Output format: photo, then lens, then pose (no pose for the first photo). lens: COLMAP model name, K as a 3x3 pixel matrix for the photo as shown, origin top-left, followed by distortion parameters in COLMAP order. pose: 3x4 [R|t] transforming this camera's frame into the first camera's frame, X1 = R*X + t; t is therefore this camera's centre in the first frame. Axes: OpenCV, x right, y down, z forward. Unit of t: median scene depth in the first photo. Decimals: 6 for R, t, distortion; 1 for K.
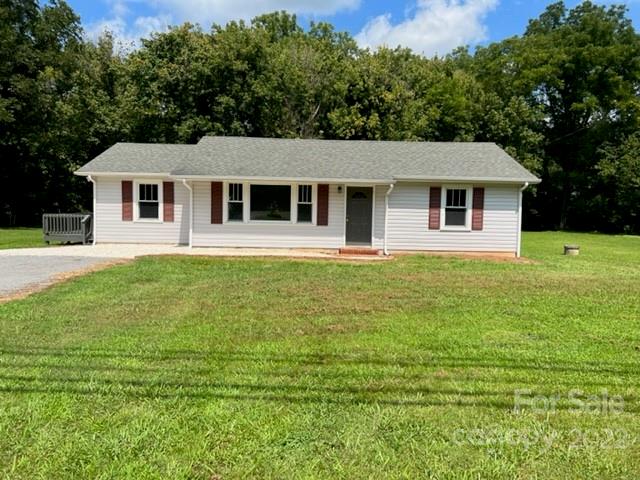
lens RADIAL K [[476.2, 0, 319.9], [0, 476.2, 236.5], [0, 0, 1]] dist [0.057006, -0.062617]
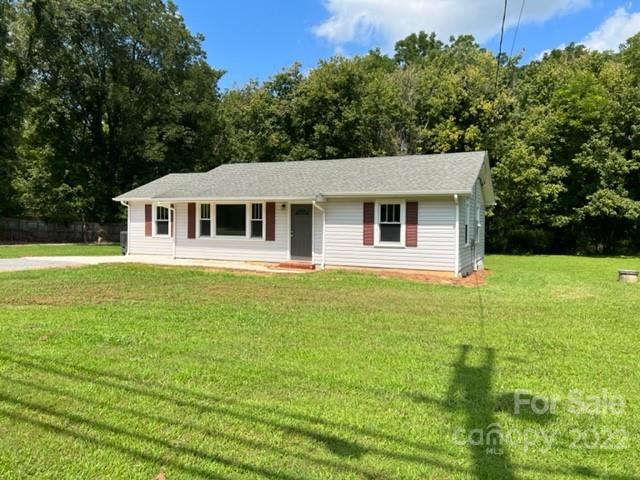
lens RADIAL K [[476.2, 0, 320.5], [0, 476.2, 236.4], [0, 0, 1]] dist [0.057006, -0.062617]
pose [[0.903285, 0.002278, -0.429035, 0.292715], [-0.021228, 0.998998, -0.039389, 0.003750], [0.428515, 0.044687, 0.902429, 0.039368]]
